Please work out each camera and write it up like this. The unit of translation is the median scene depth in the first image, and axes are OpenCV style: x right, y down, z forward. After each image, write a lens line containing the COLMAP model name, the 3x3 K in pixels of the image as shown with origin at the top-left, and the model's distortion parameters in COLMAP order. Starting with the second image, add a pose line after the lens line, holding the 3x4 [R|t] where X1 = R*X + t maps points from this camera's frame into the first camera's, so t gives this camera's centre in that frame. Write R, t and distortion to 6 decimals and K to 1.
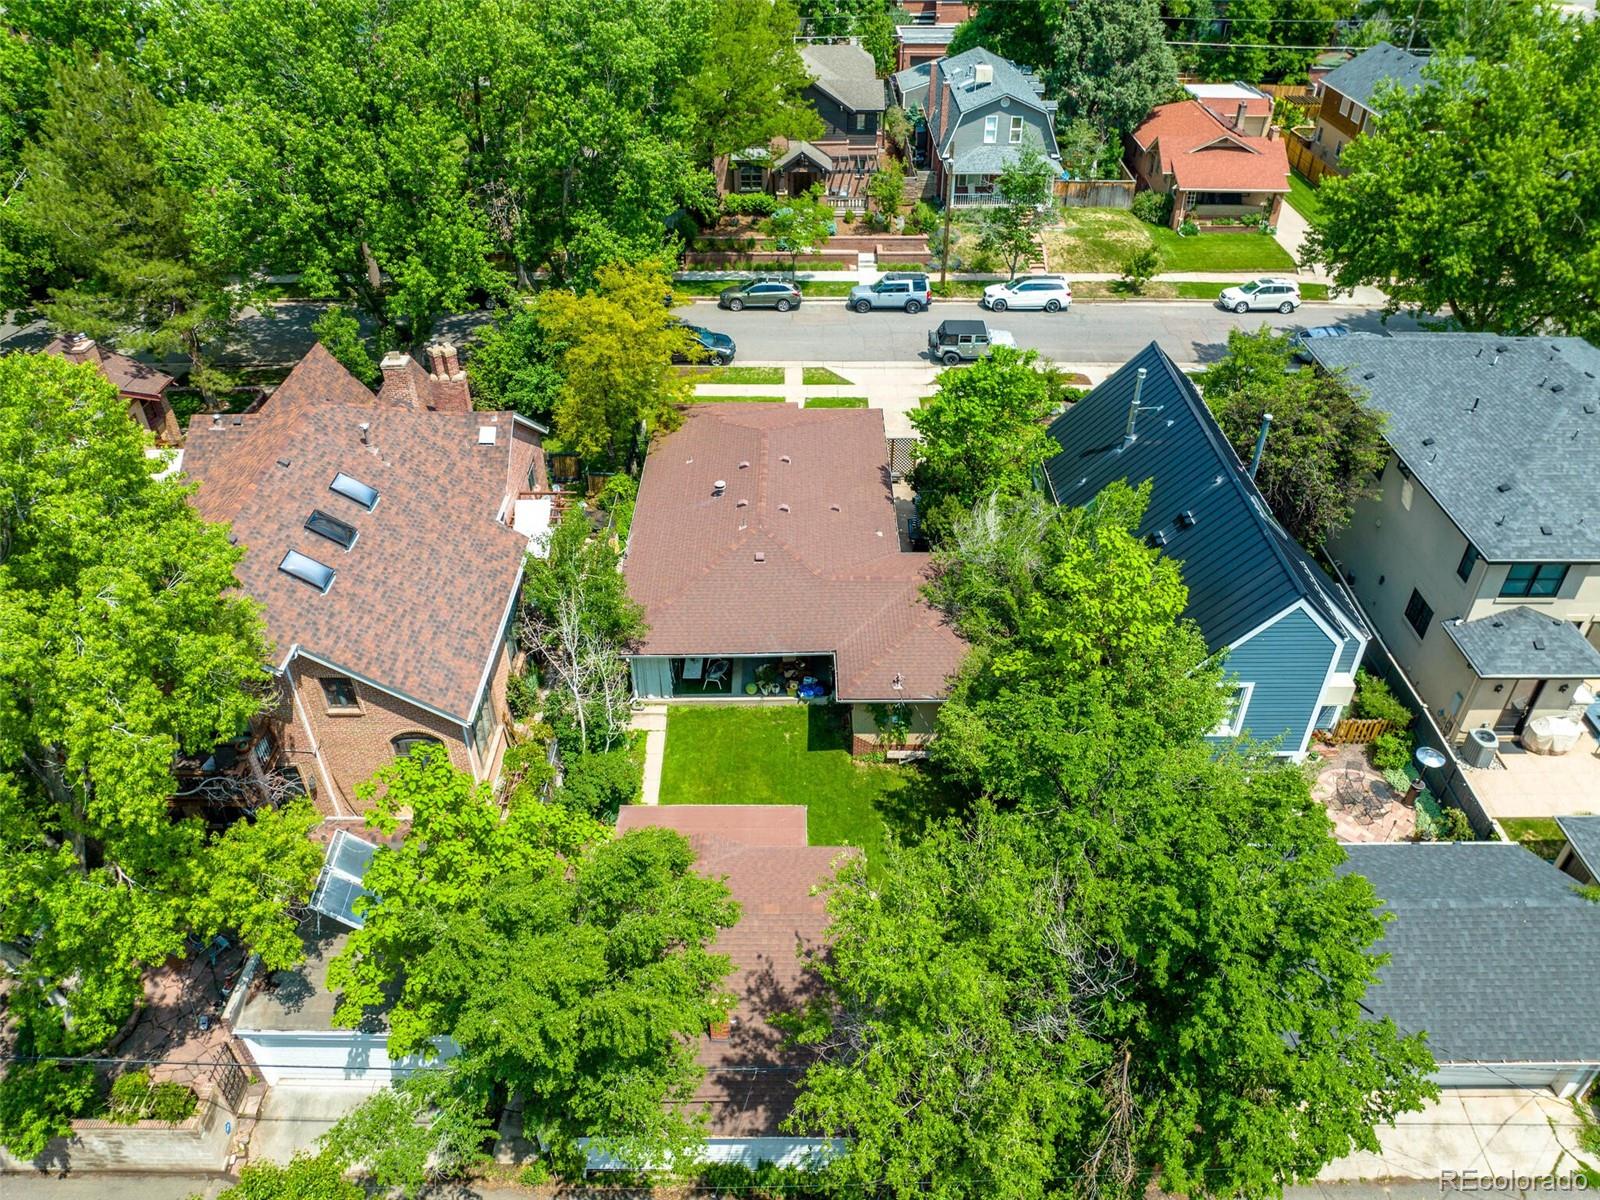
lens RADIAL K [[1146.8, 0, 802.5], [0, 1146.8, 596.1], [0, 0, 1]] dist [-0.036343, 0.008220]
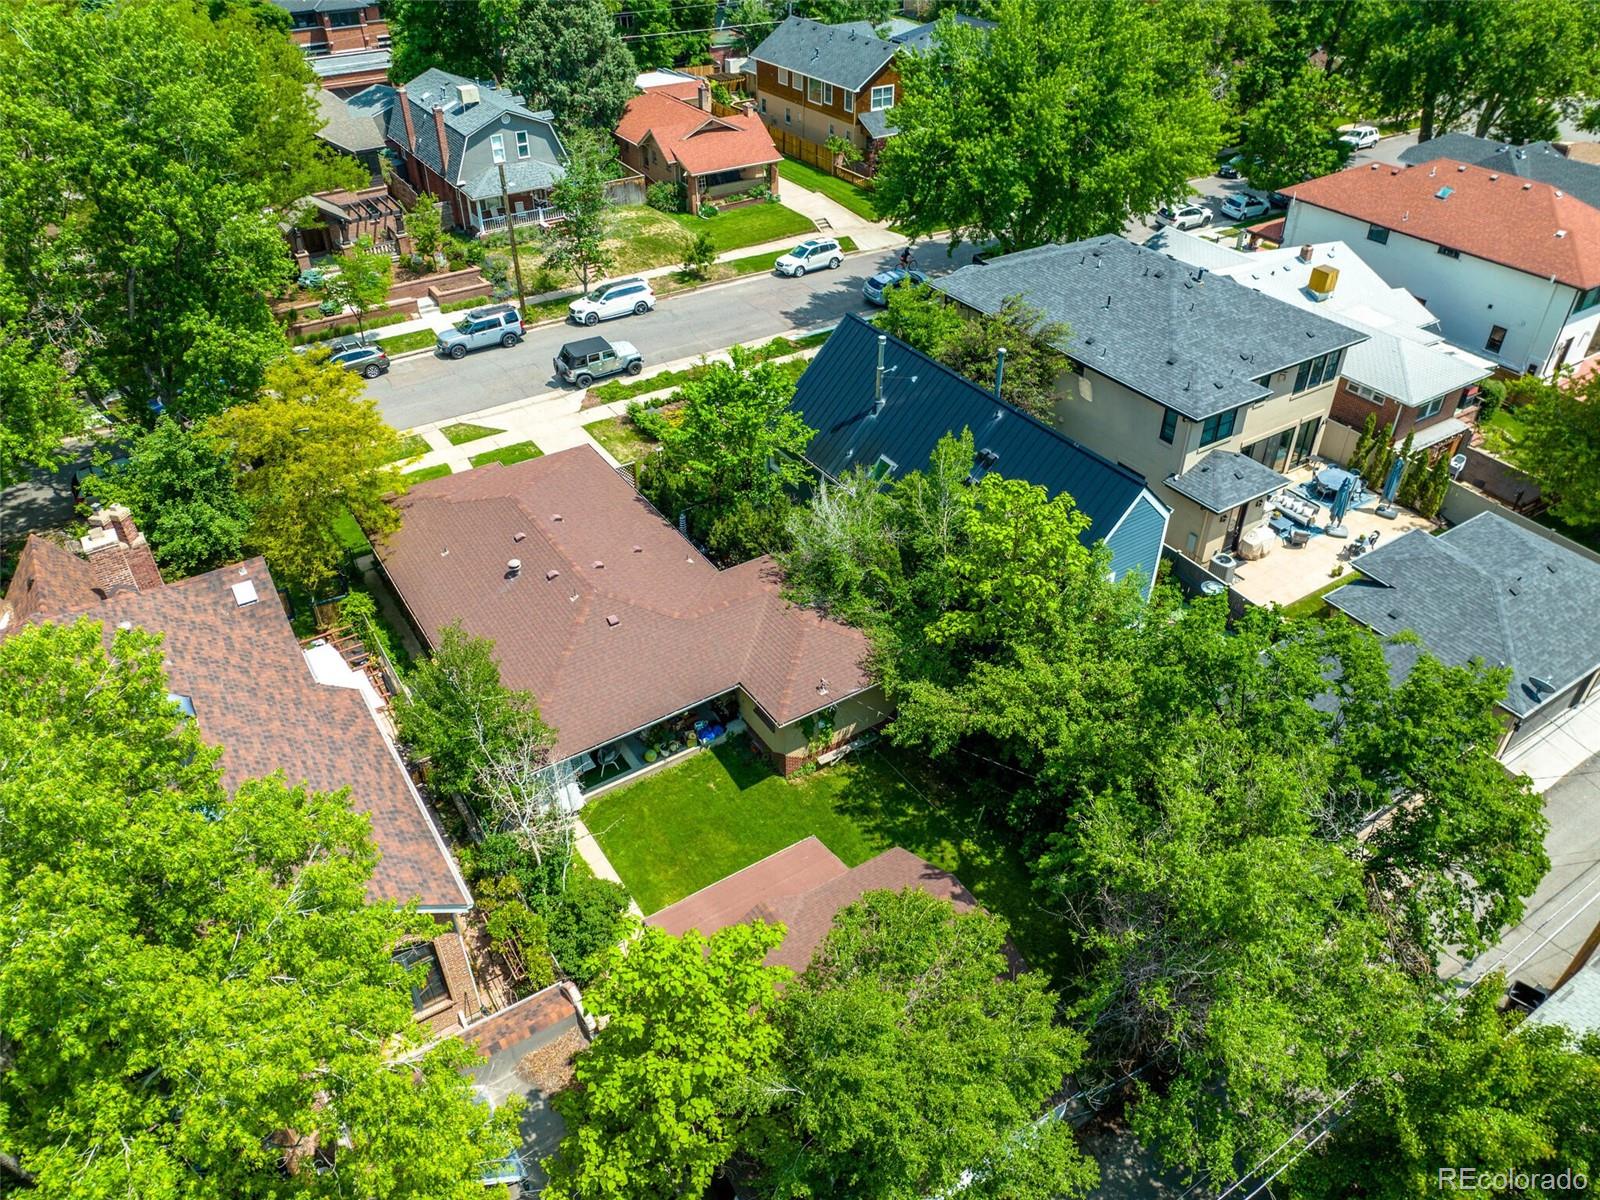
lens RADIAL K [[1146.8, 0, 806.7], [0, 1146.8, 596.3], [0, 0, 1]] dist [-0.036343, 0.008220]
pose [[0.837927, -0.321779, 0.440837, -0.184289], [0.322807, 0.943481, 0.075094, -0.042775], [-0.440085, 0.079382, 0.894441, 0.055106]]
